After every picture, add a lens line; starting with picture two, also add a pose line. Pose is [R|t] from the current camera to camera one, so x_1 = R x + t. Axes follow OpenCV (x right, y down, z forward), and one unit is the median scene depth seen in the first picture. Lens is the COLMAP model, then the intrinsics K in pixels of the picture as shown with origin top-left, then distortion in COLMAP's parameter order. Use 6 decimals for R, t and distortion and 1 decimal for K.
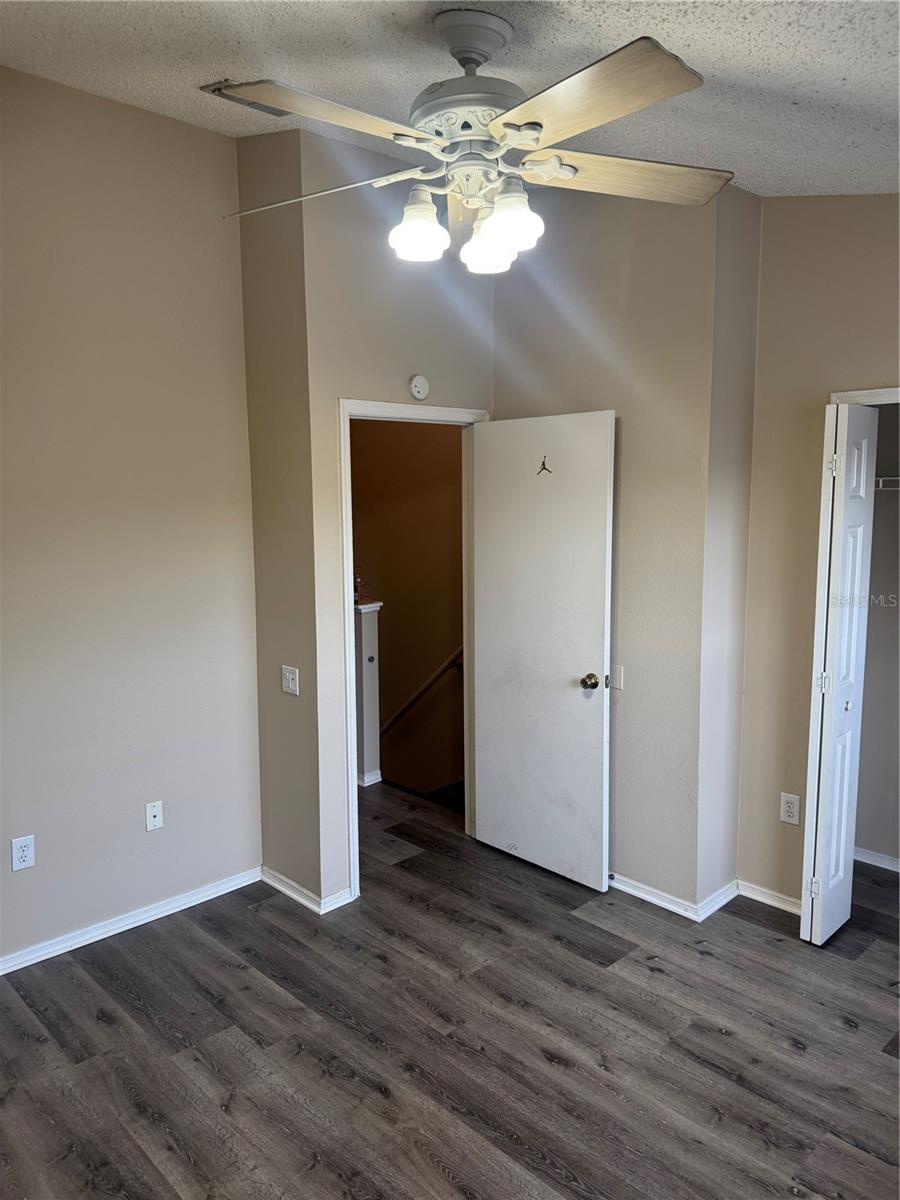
lens RADIAL K [[856.3, 0, 453.4], [0, 856.3, 601.6], [0, 0, 1]] dist [0.052462, -0.061632]
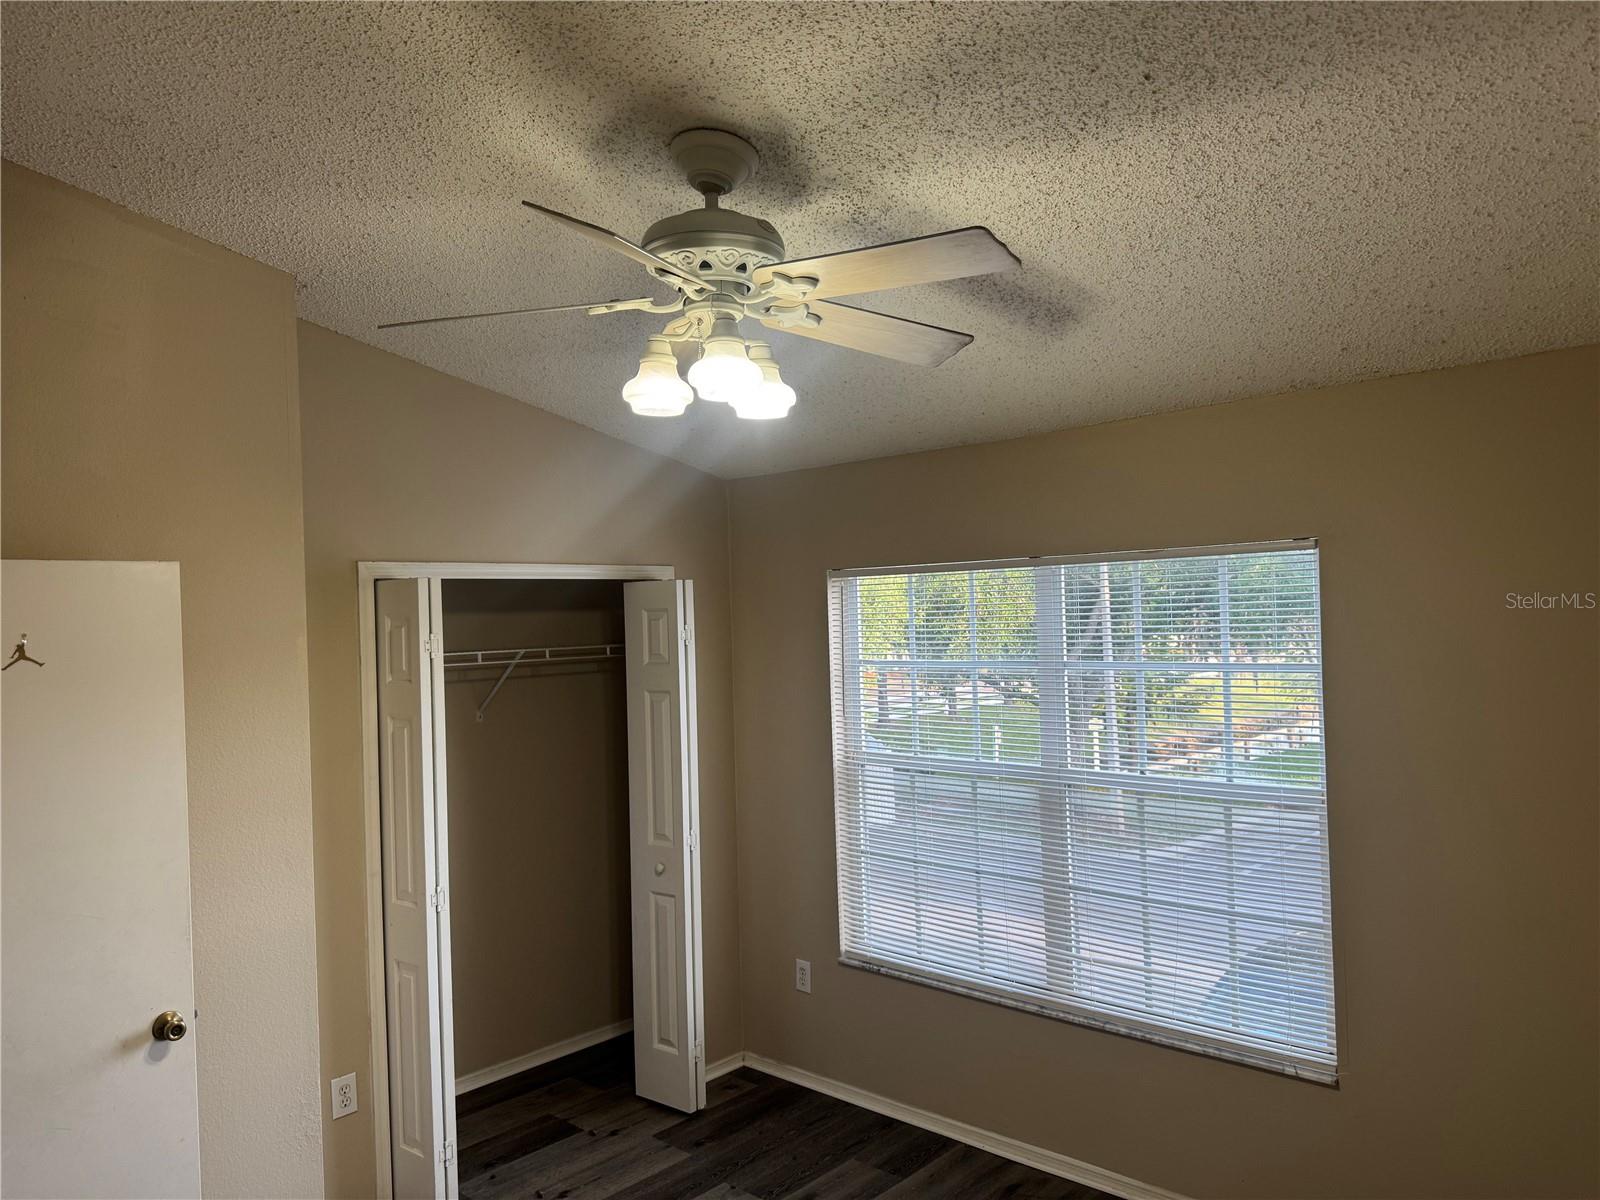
lens RADIAL K [[1141.7, 0, 783.6], [0, 1141.7, 592.1], [0, 0, 1]] dist [0.052462, -0.061632]
pose [[-0.035849, 0.028806, 0.998942, -0.821460], [0.161199, 0.986662, -0.022667, -0.140317], [-0.986271, 0.160216, -0.040014, 0.763101]]
